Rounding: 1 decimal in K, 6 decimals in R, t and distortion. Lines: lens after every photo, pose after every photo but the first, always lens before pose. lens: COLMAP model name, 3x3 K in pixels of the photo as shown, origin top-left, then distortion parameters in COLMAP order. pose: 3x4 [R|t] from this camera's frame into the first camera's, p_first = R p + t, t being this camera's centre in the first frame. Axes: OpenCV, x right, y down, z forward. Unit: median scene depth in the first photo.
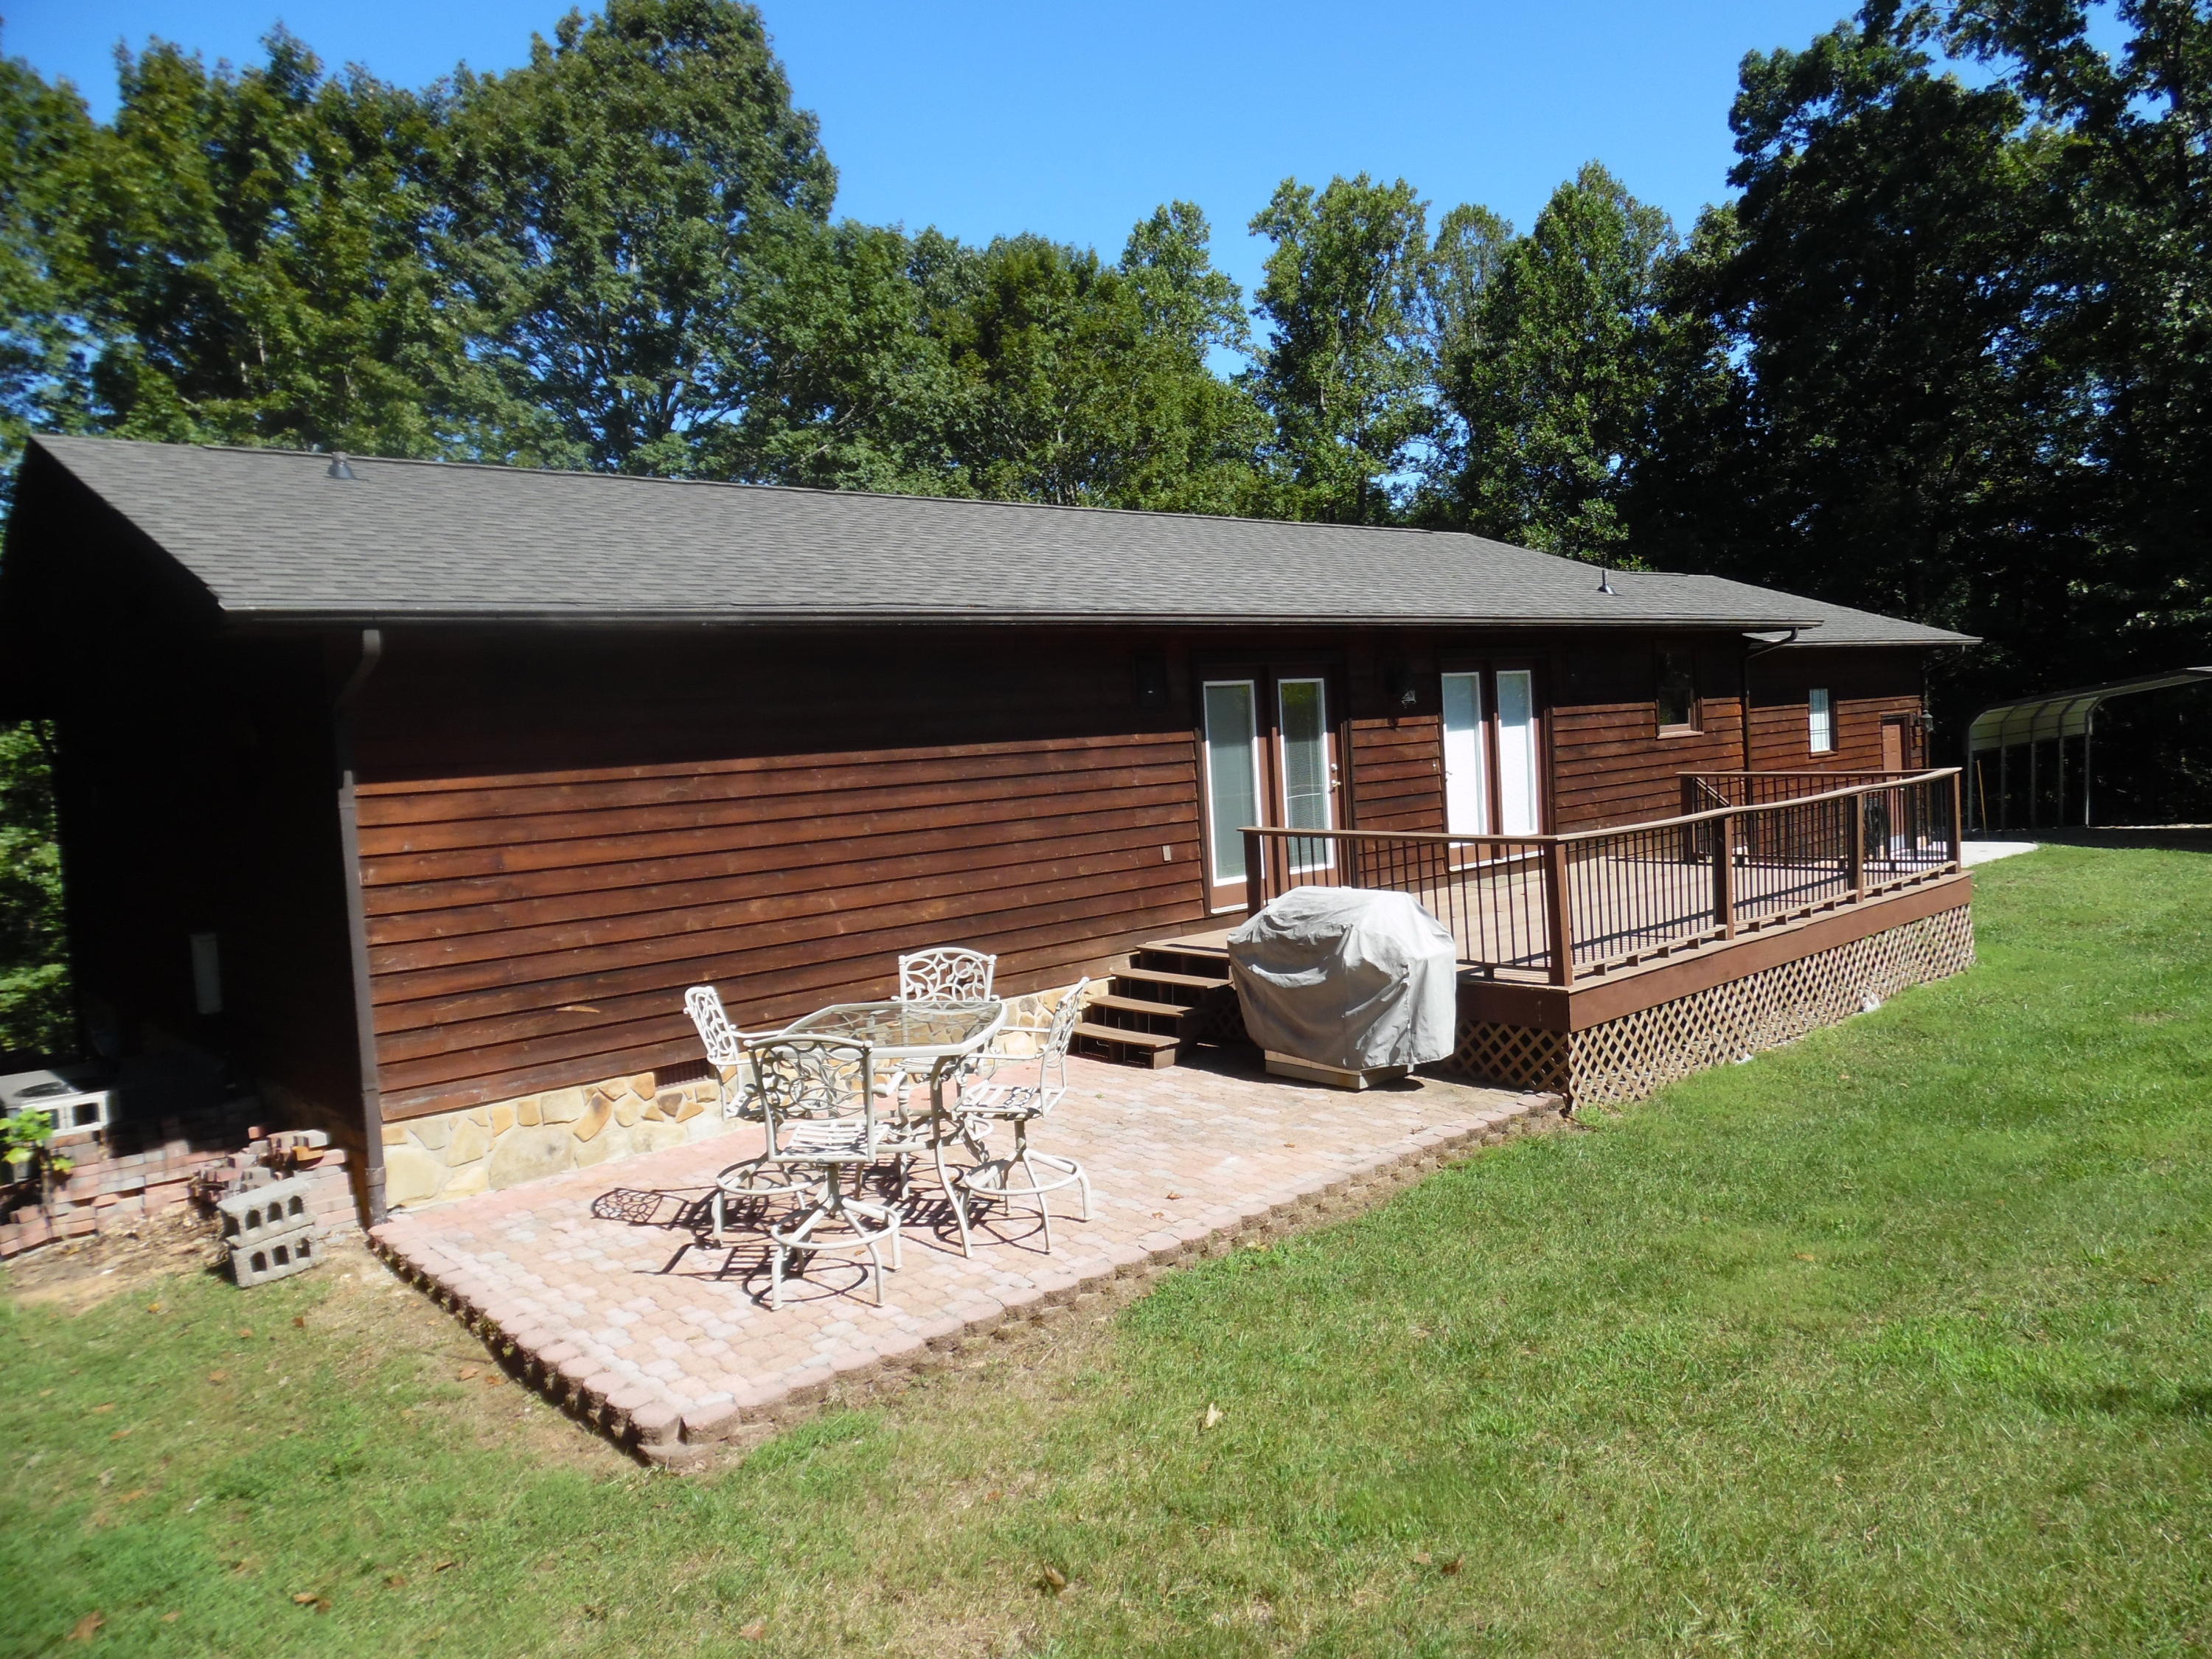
lens RADIAL K [[1536.4, 0, 1104.0], [0, 1536.4, 792.3], [0, 0, 1]] dist [0.001460, -0.000437]
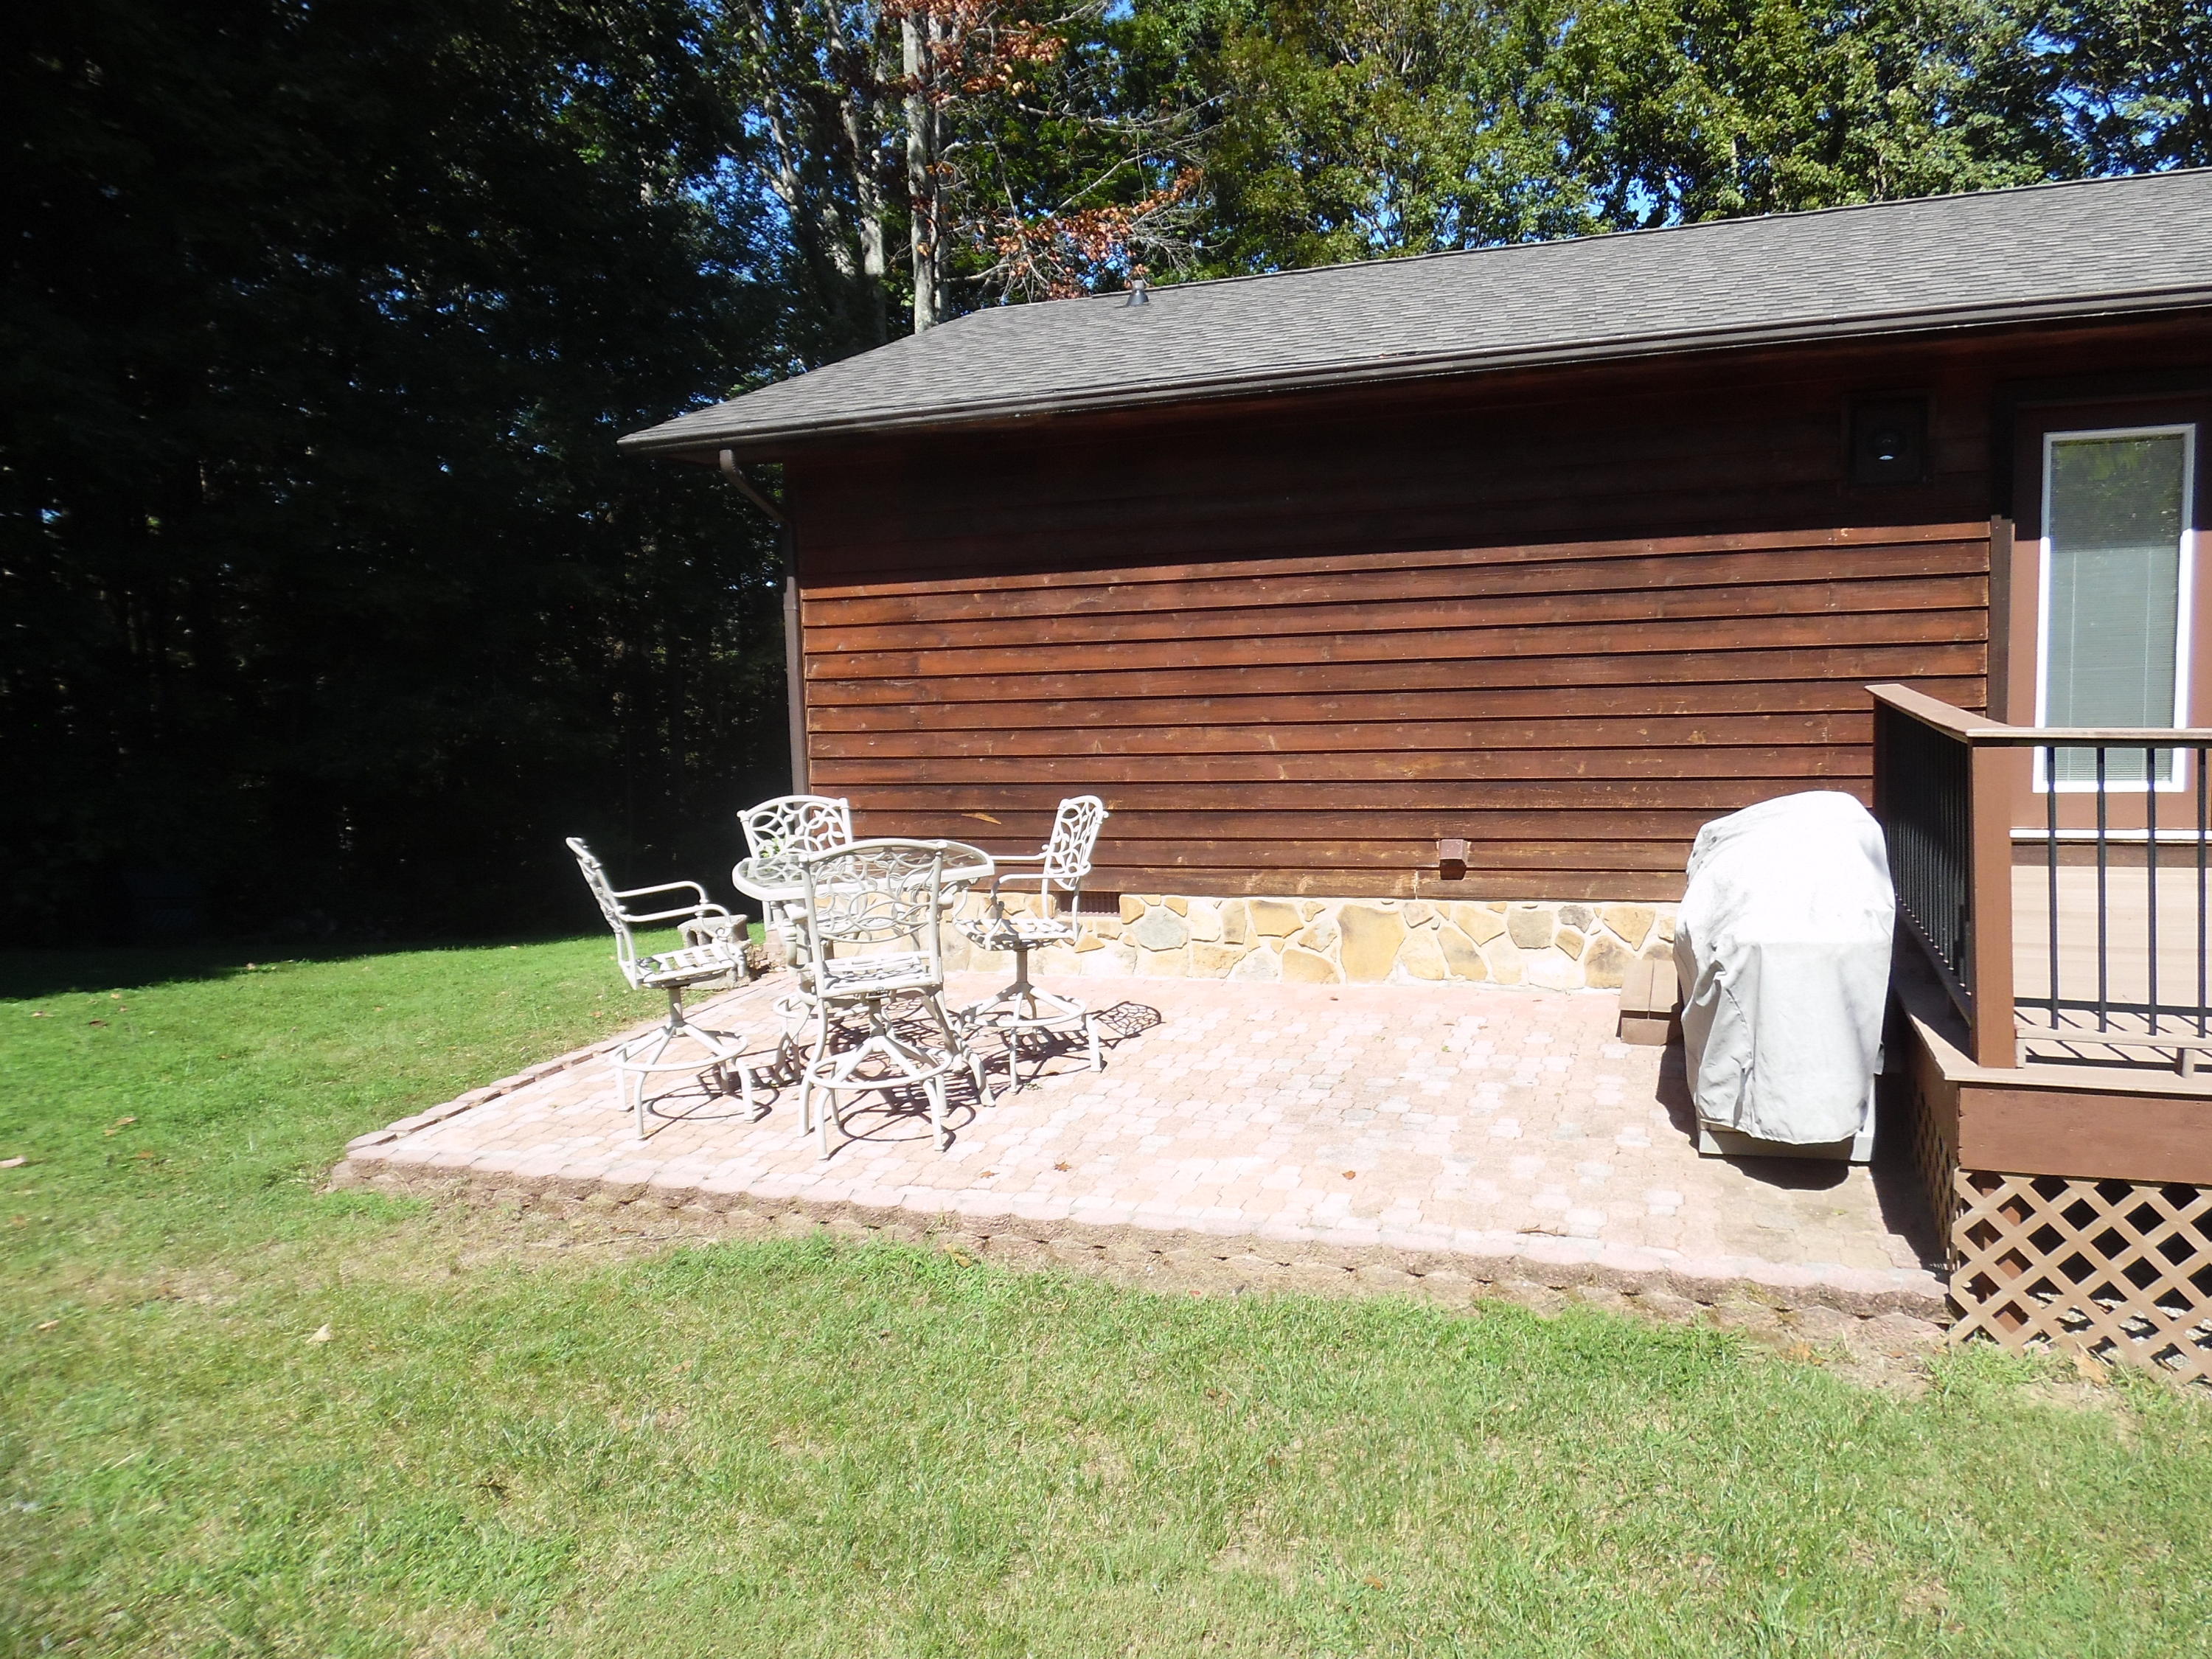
lens RADIAL K [[1556.9, 0, 1101.8], [0, 1556.9, 834.4], [0, 0, 1]] dist [-0.008980, -0.022551]
pose [[0.484126, 0.148755, -0.862261, 0.560688], [-0.021211, 0.987149, 0.158391, -0.011258], [0.874741, -0.058391, 0.481059, 0.551680]]
